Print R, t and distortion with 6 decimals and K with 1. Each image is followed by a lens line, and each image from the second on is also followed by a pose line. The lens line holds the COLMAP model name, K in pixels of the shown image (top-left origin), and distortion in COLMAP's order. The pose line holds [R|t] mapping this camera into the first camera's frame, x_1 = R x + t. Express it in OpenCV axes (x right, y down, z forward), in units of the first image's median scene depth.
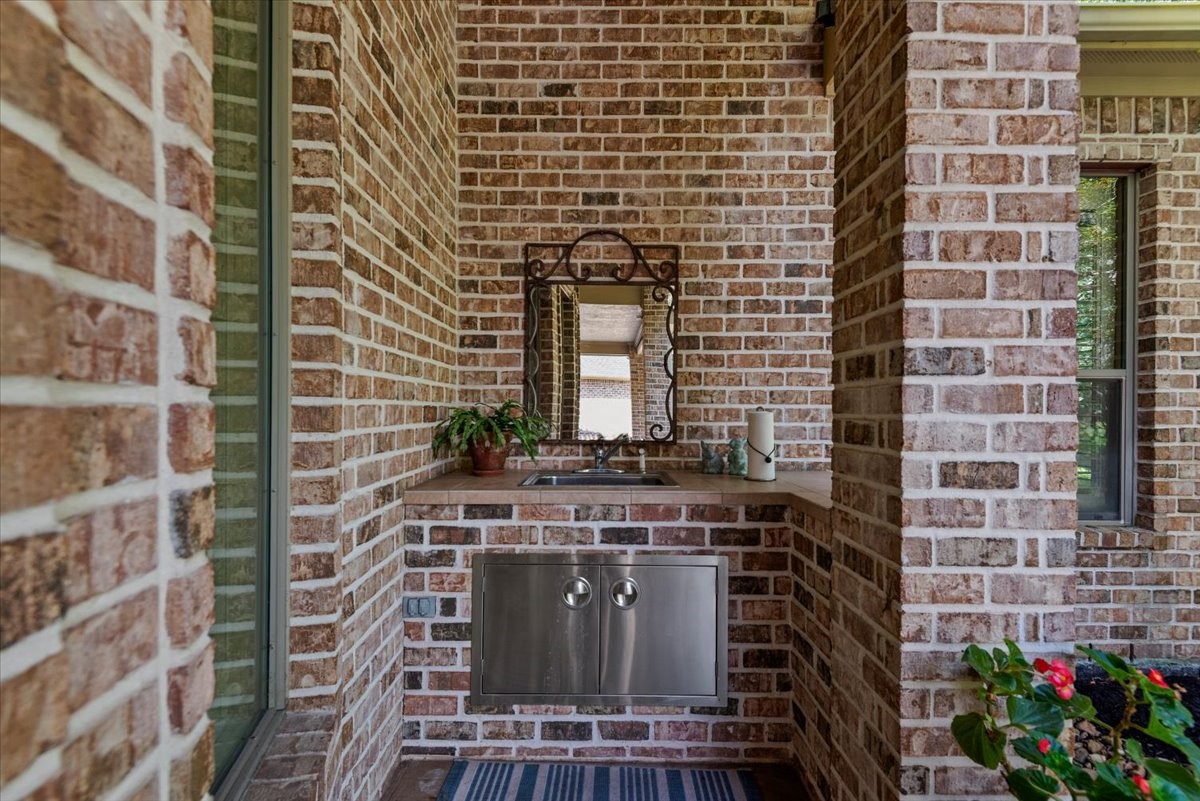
lens RADIAL K [[556.1, 0, 603.2], [0, 556.1, 408.8], [0, 0, 1]] dist [0.017993, 0.000073]
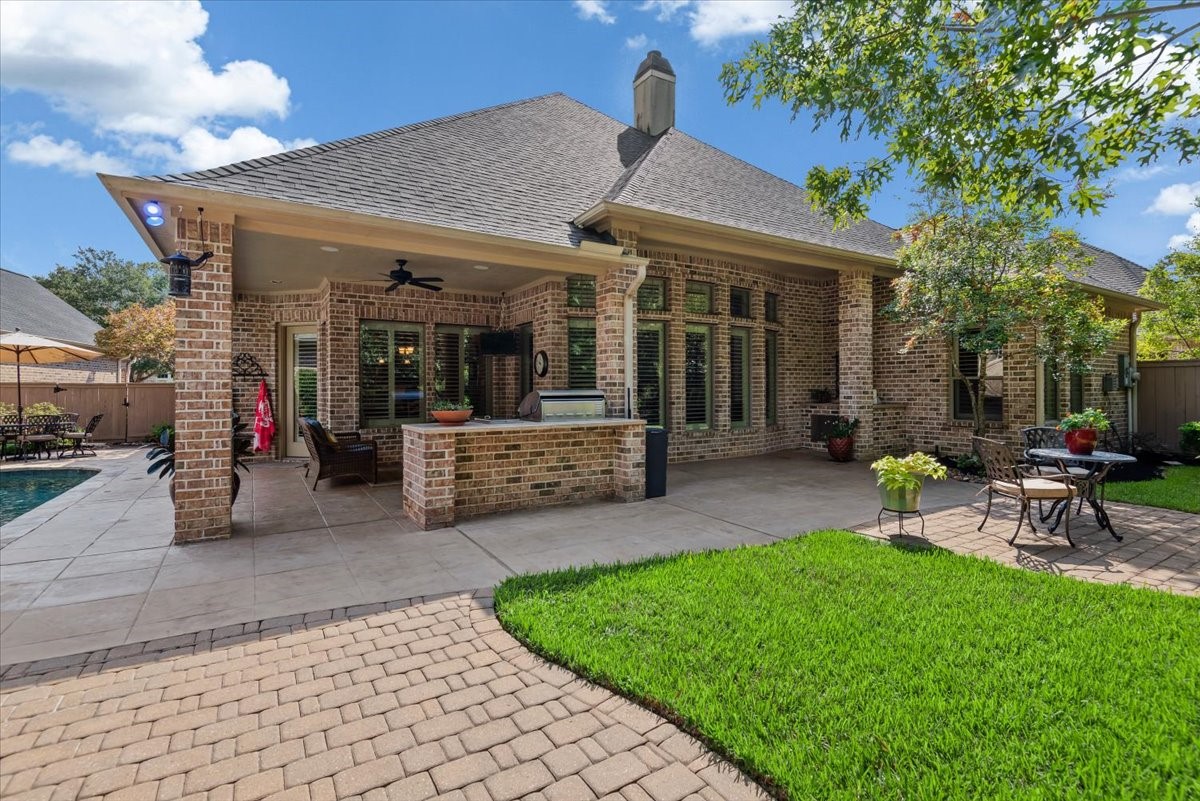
lens RADIAL K [[556.1, 0, 598.4], [0, 556.1, 394.4], [0, 0, 1]] dist [0.017993, 0.000073]
pose [[0.529570, 0.000301, -0.848266, 4.637150], [0.007922, 0.999955, 0.005301, 0.004575], [0.848229, -0.009527, 0.529543, -5.205634]]
